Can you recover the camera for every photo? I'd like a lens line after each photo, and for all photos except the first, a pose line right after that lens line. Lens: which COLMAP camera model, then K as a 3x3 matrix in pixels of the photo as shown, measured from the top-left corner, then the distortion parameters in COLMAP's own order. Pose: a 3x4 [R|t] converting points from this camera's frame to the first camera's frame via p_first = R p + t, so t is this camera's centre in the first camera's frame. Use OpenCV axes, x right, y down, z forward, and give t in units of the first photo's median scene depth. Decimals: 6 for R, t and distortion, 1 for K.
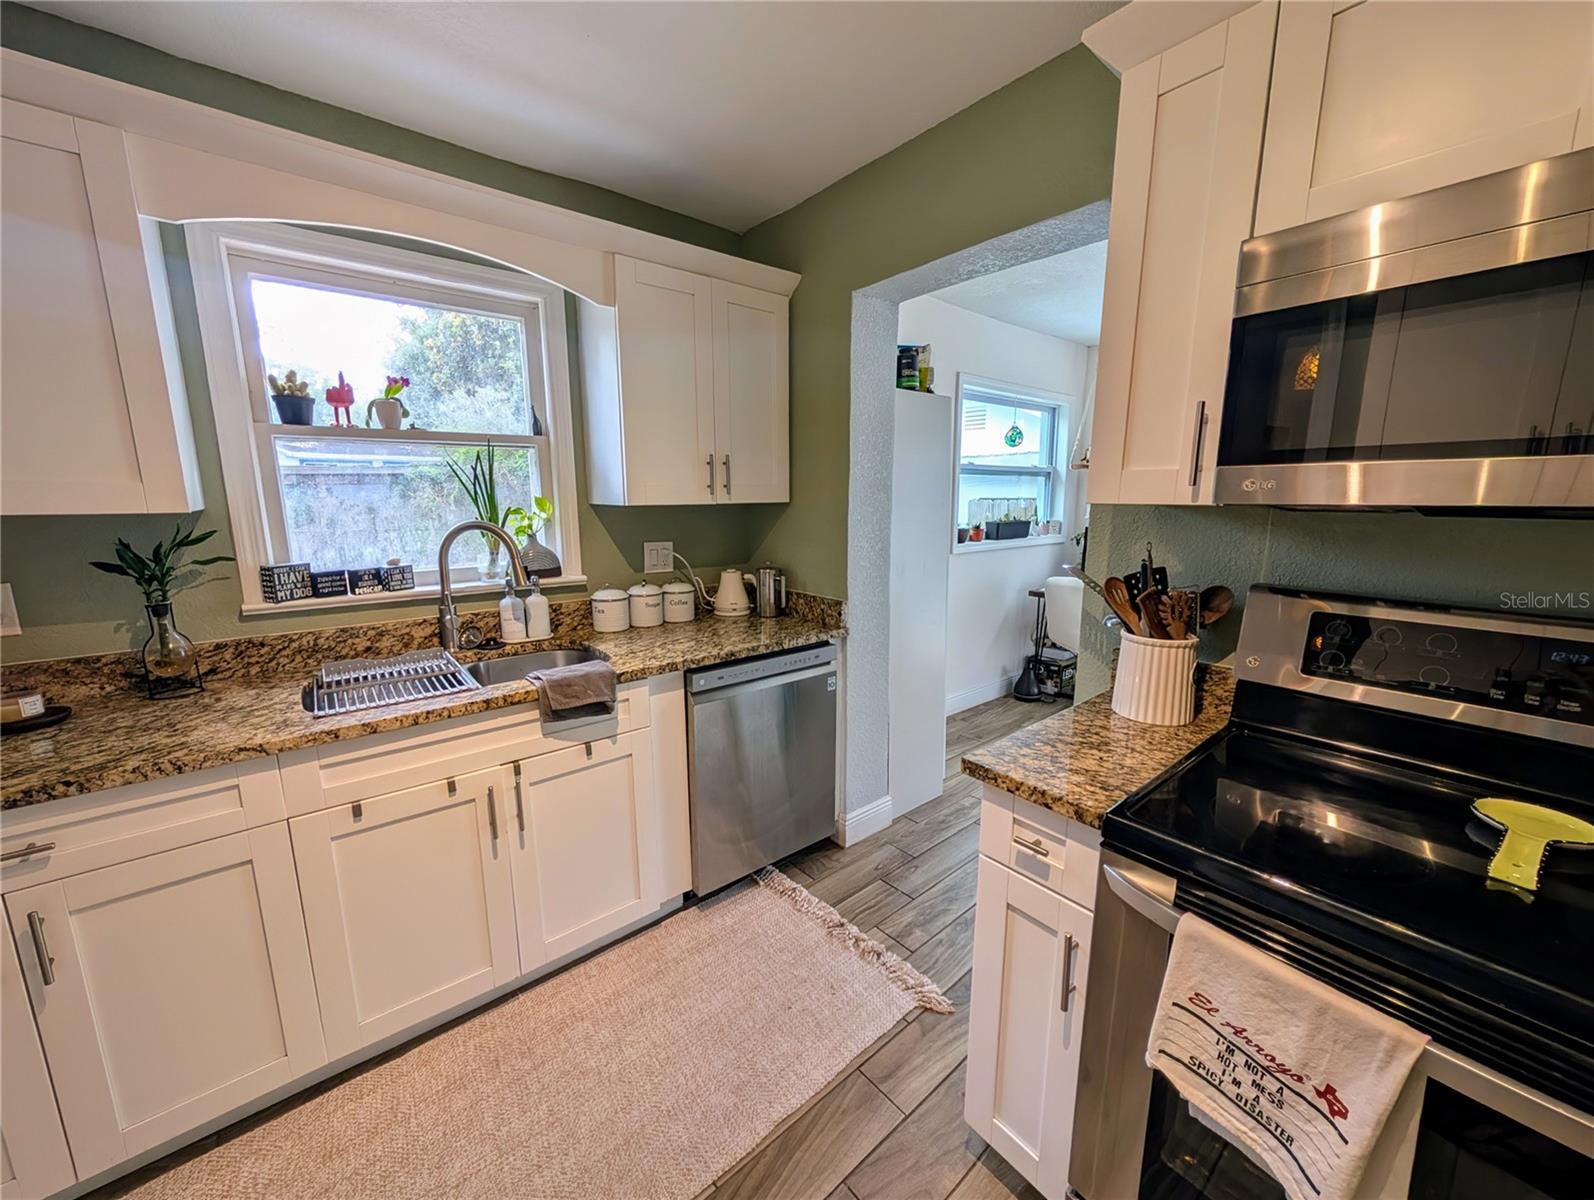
lens RADIAL K [[605.1, 0, 790.0], [0, 605.1, 608.2], [0, 0, 1]] dist [-0.000115, 0.000163]
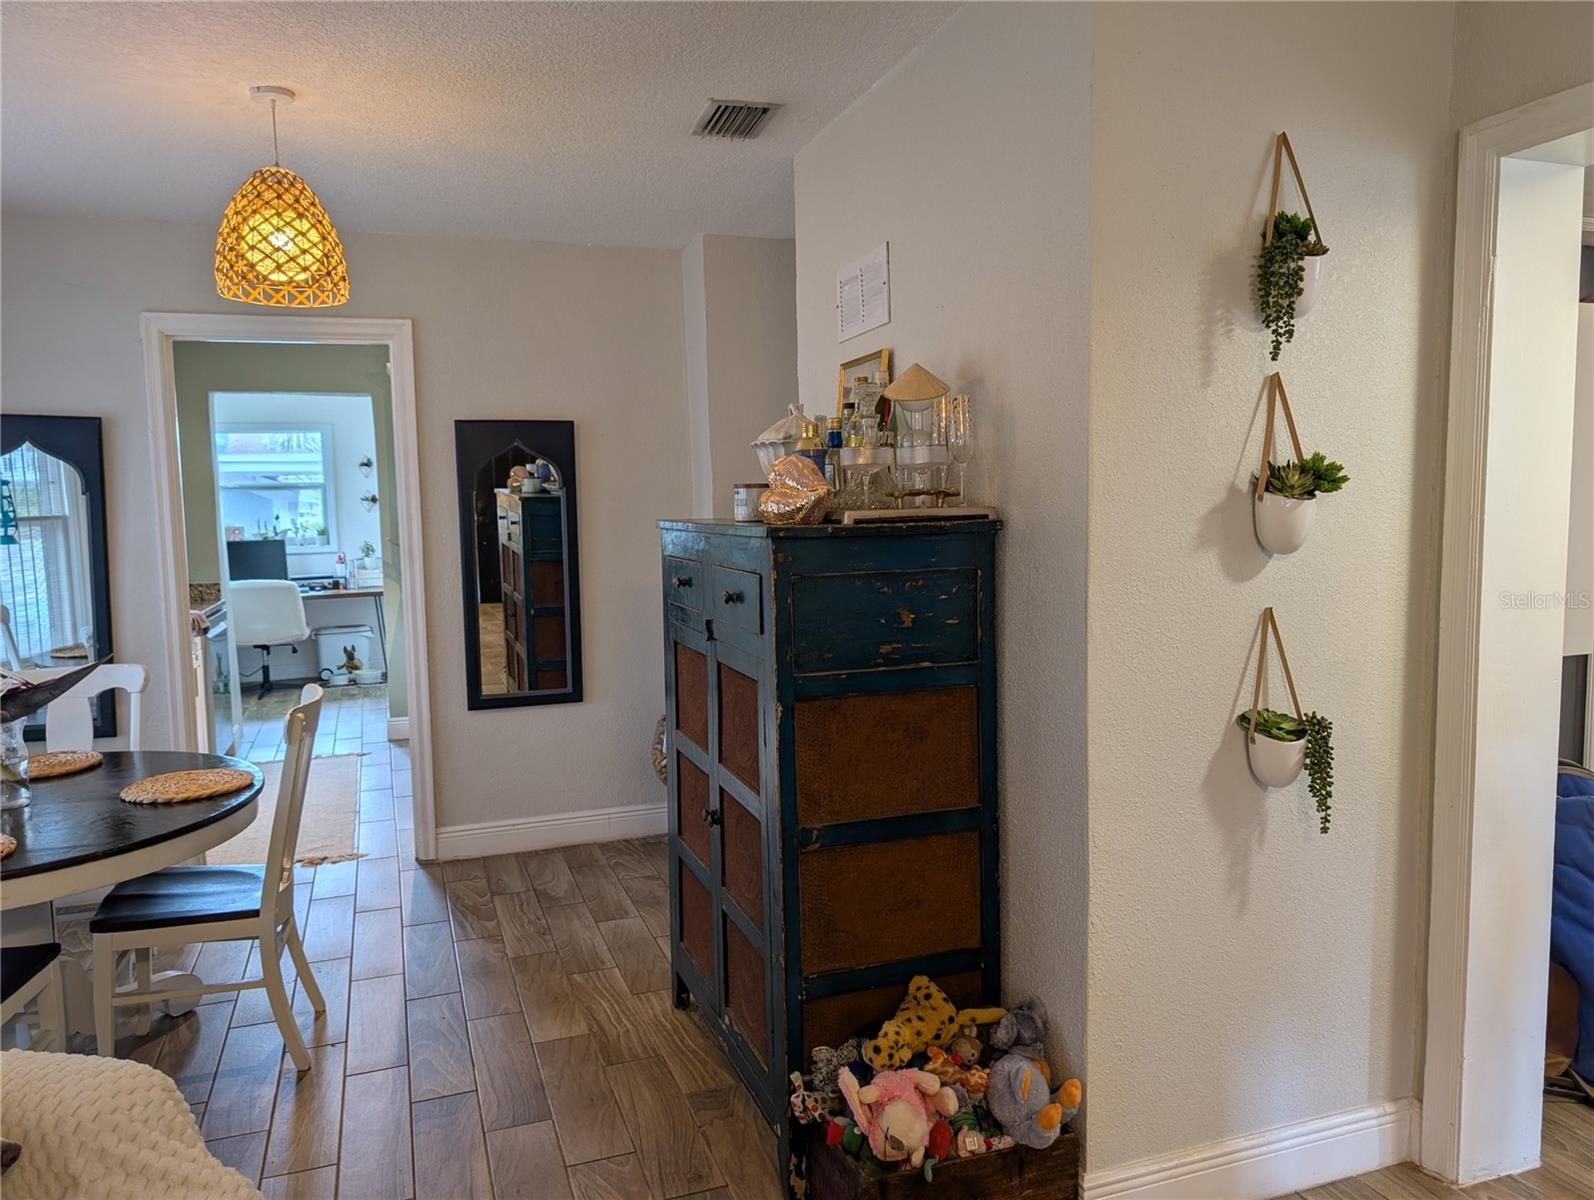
lens RADIAL K [[1121.9, 0, 798.1], [0, 1121.9, 597.3], [0, 0, 1]] dist [0.007750, -0.016015]
pose [[0.324880, -0.085565, 0.941877, -2.835032], [0.191709, 0.981182, 0.023010, 0.321251], [-0.926121, 0.173091, 0.335170, -1.749490]]
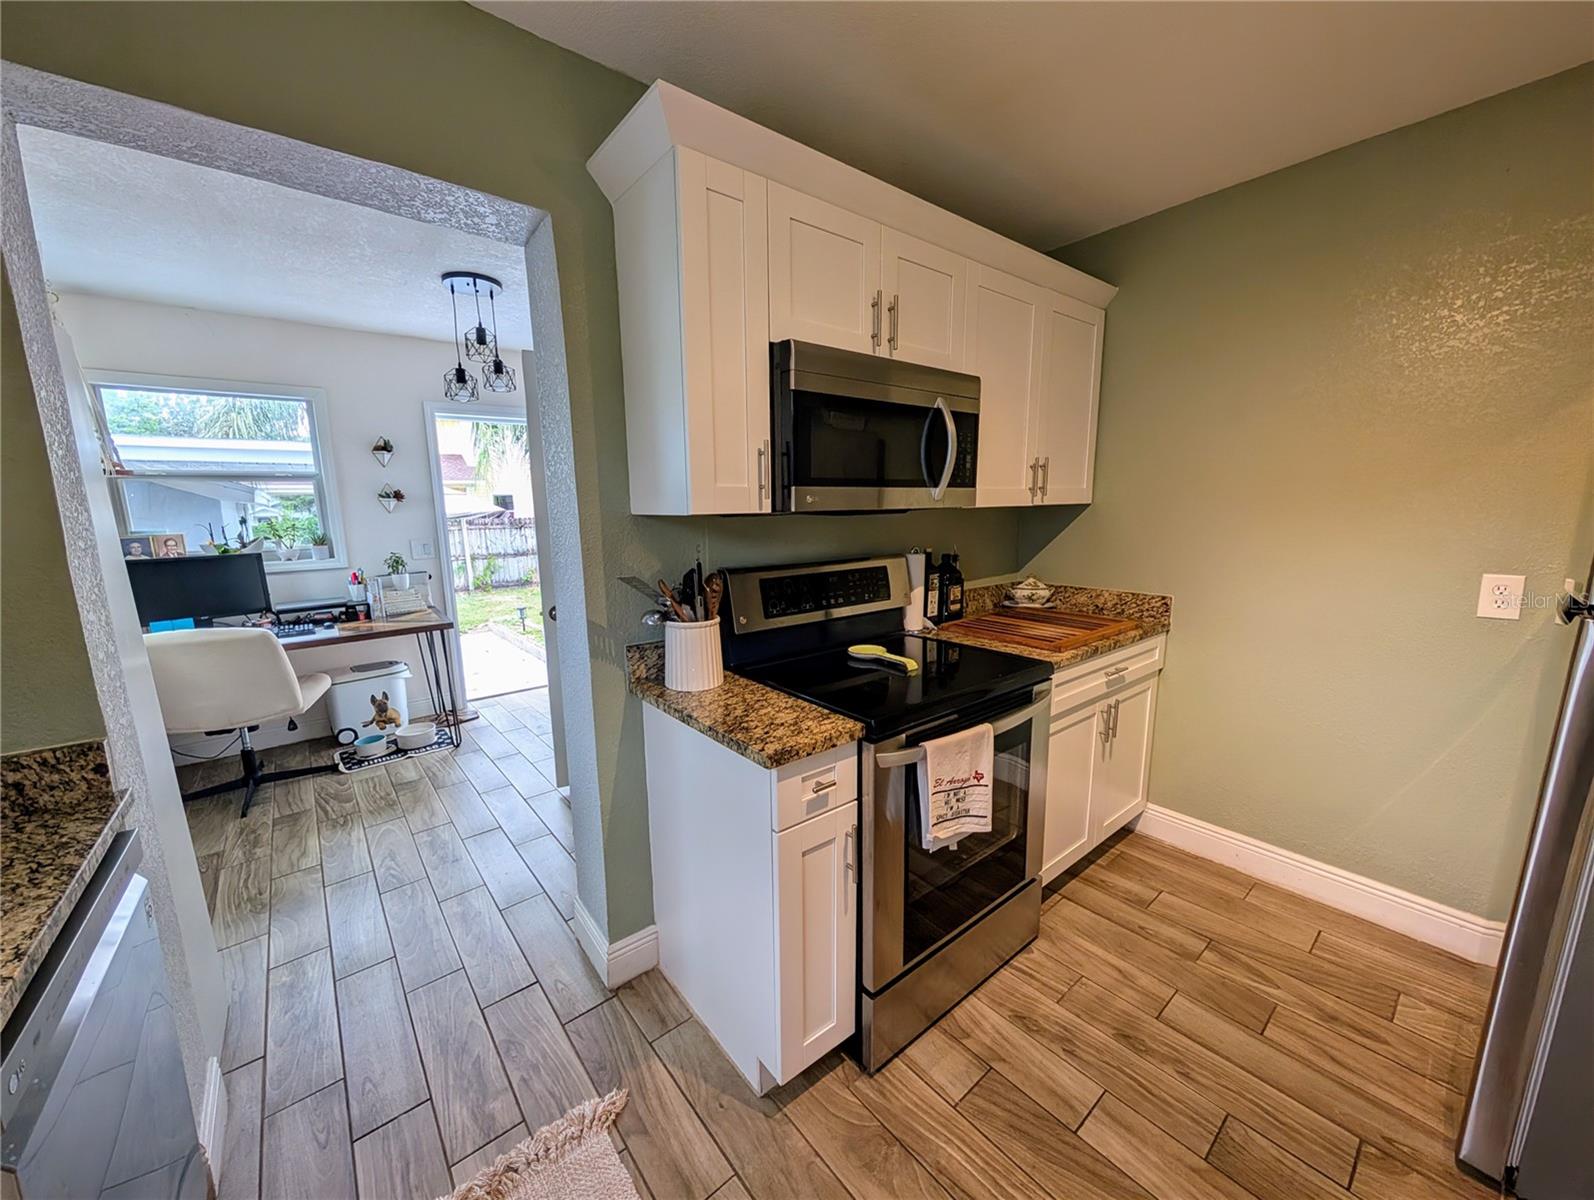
lens RADIAL K [[605.1, 0, 790.3], [0, 605.1, 609.1], [0, 0, 1]] dist [-0.000115, 0.000163]
pose [[0.006936, -0.167291, 0.985883, -0.471045], [0.197937, 0.966629, 0.162632, -0.107155], [-0.980190, 0.194015, 0.039818, 0.583471]]
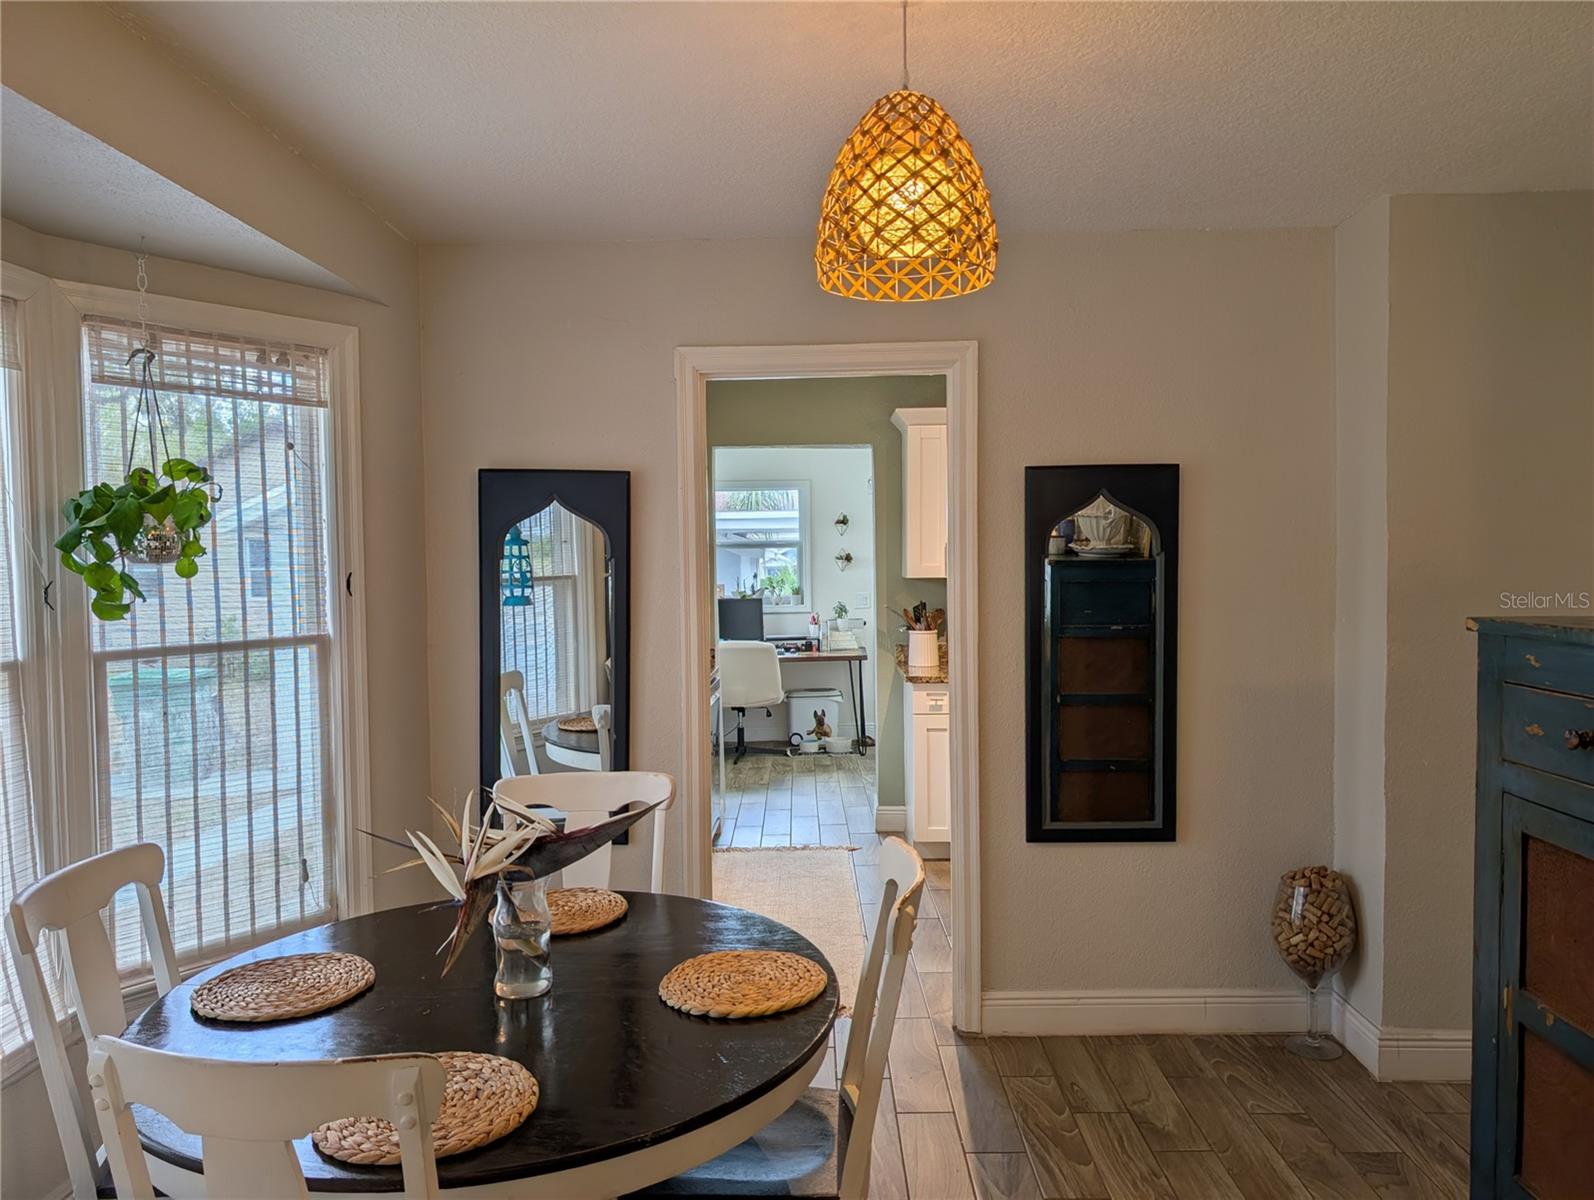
lens RADIAL K [[1121.9, 0, 806.8], [0, 1121.9, 596.0], [0, 0, 1]] dist [0.007750, -0.016015]
pose [[0.636925, -0.030498, 0.770322, -2.440911], [0.152696, 0.984412, -0.087280, 0.178303], [-0.755652, 0.173216, 0.631653, -1.178808]]
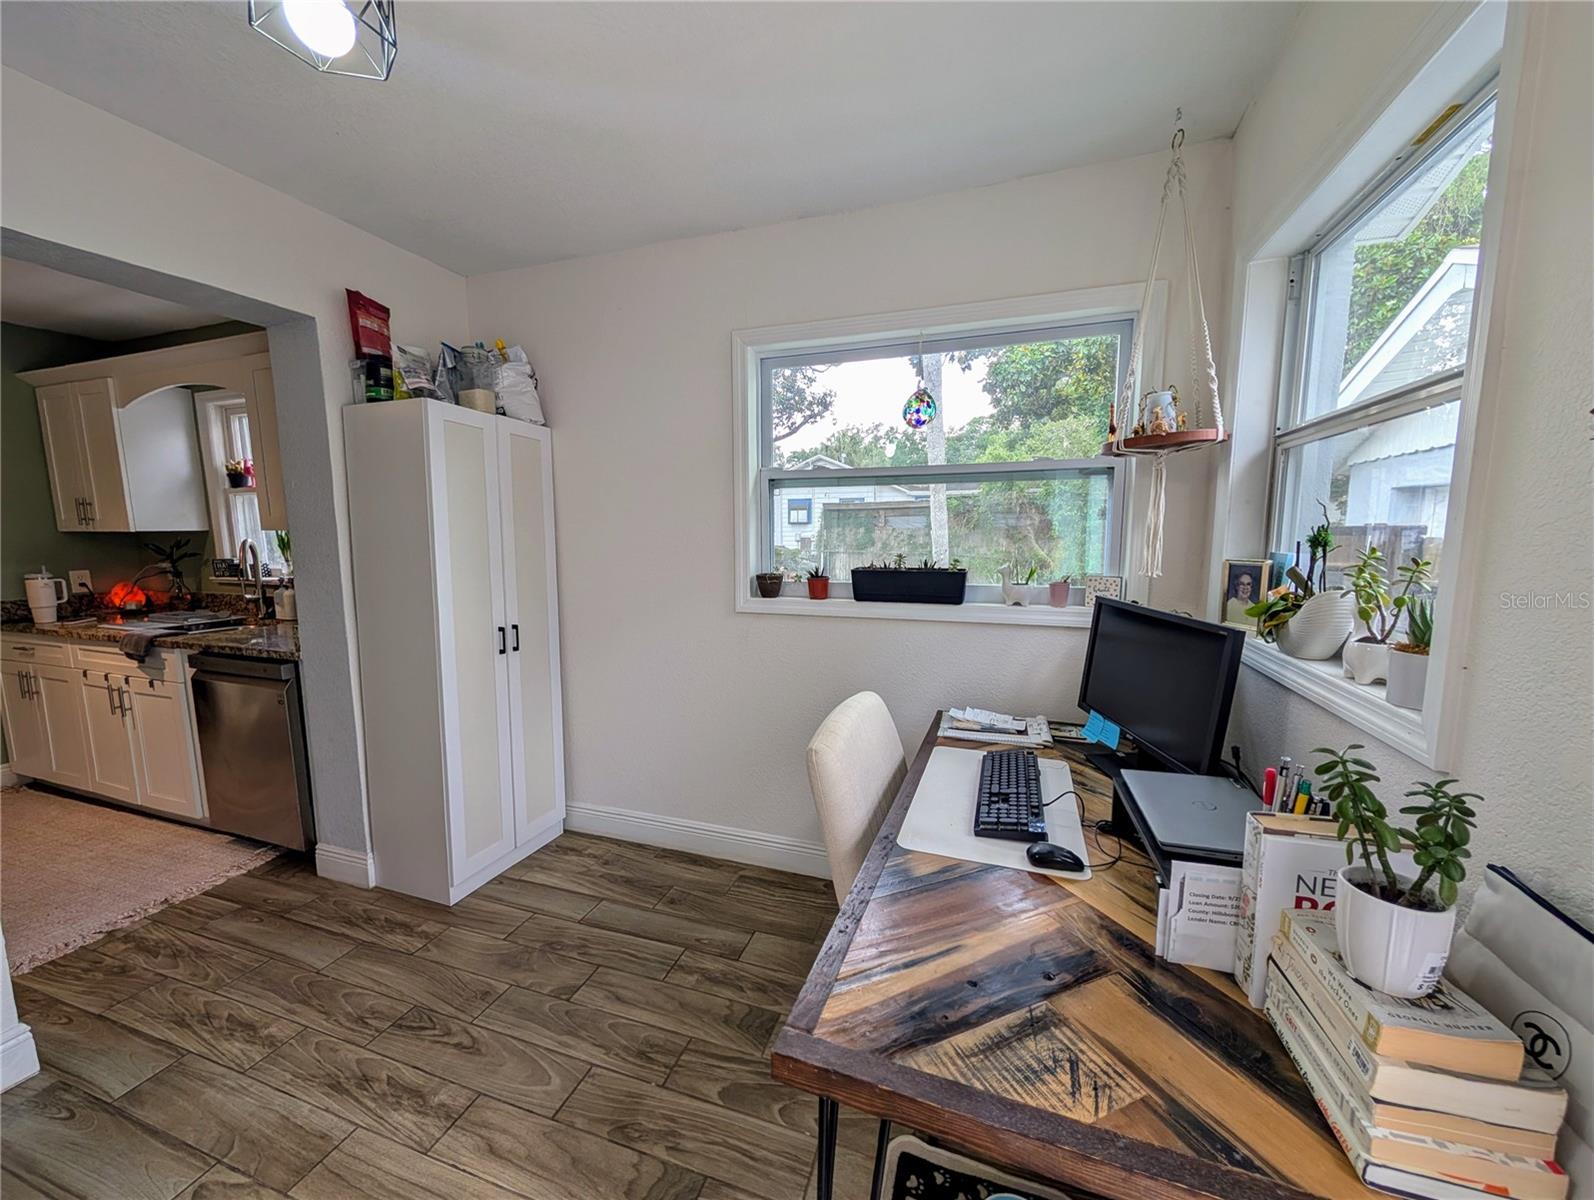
lens RADIAL K [[605.1, 0, 790.3], [0, 605.1, 603.3], [0, 0, 1]] dist [-0.000115, 0.000163]
pose [[0.519505, 0.108770, -0.847516, 1.842202], [-0.154113, 0.987526, 0.032271, -0.278727], [0.840454, 0.113849, 0.529788, 1.540226]]
